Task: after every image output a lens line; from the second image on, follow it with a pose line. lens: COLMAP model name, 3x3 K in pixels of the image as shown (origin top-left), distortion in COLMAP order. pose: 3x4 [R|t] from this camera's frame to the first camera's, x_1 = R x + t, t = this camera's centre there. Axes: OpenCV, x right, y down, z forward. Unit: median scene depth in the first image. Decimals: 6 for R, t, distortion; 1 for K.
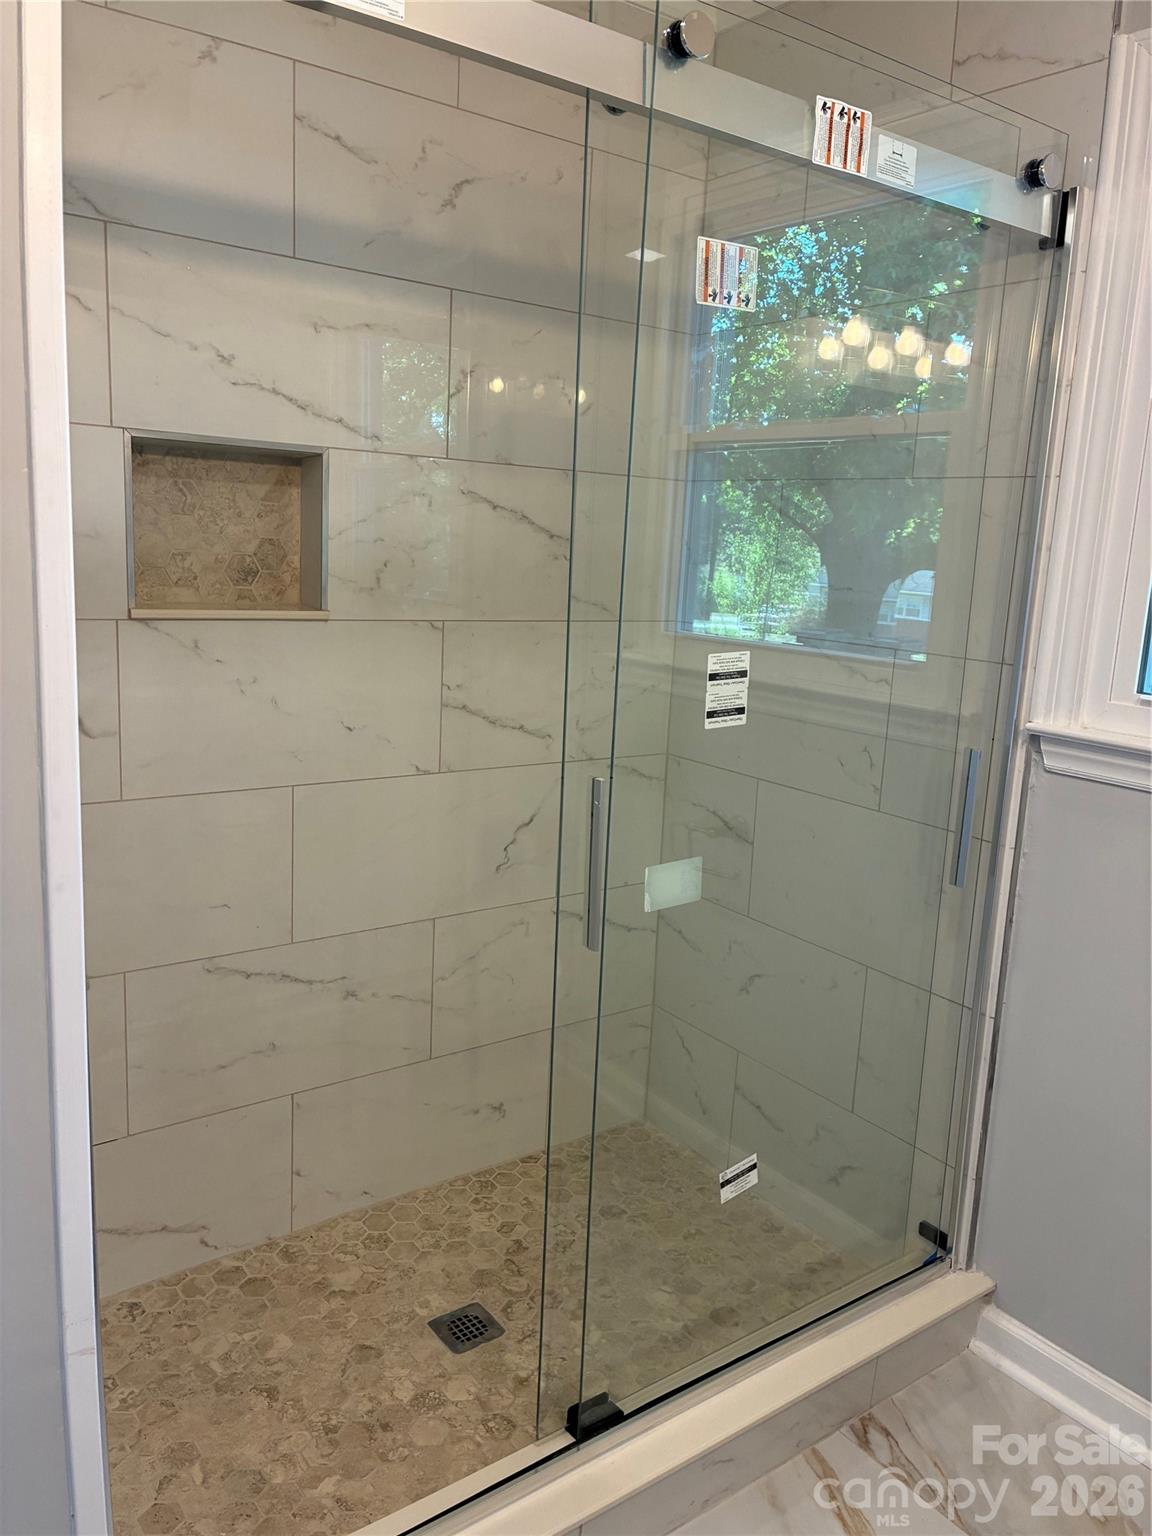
lens RADIAL K [[1169.2, 0, 575.6], [0, 1169.2, 761.7], [0, 0, 1]] dist [0.049757, -0.055573]
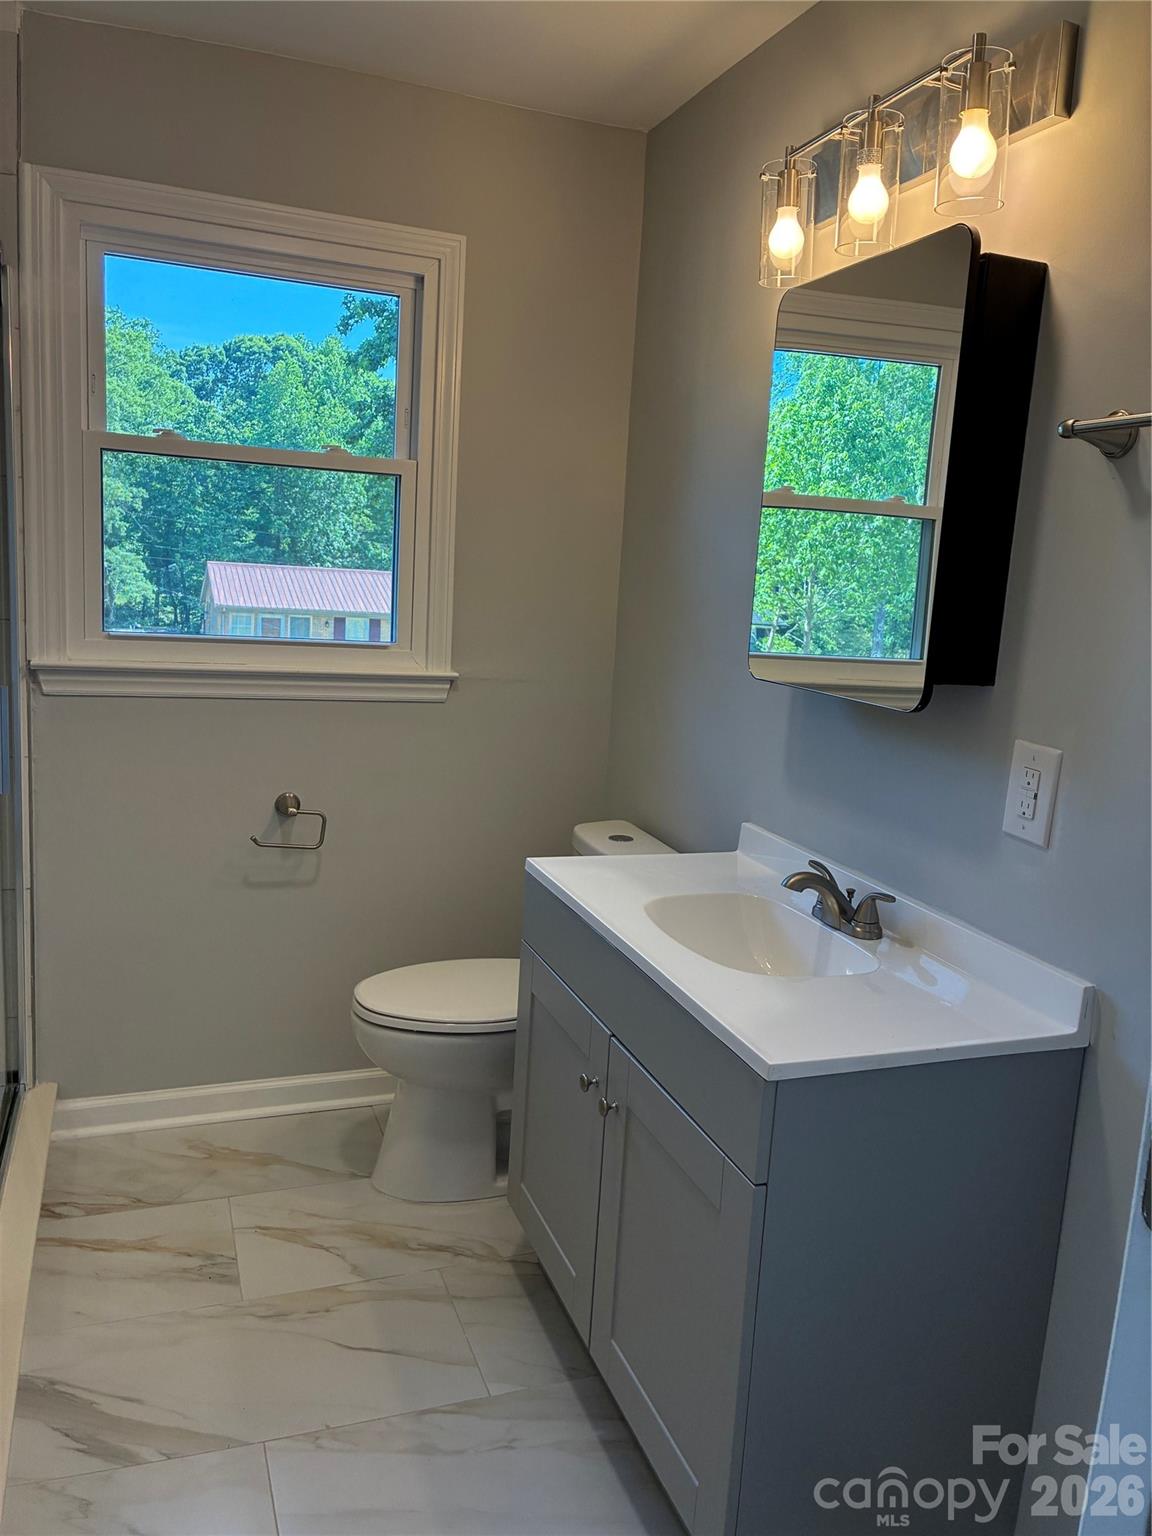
lens RADIAL K [[1169.2, 0, 574.6], [0, 1169.2, 768.3], [0, 0, 1]] dist [0.049757, -0.055573]
pose [[0.280945, -0.194237, 0.939863, -0.724620], [0.136277, 0.977456, 0.161271, -0.045319], [-0.949999, 0.082774, 0.301081, 0.014900]]
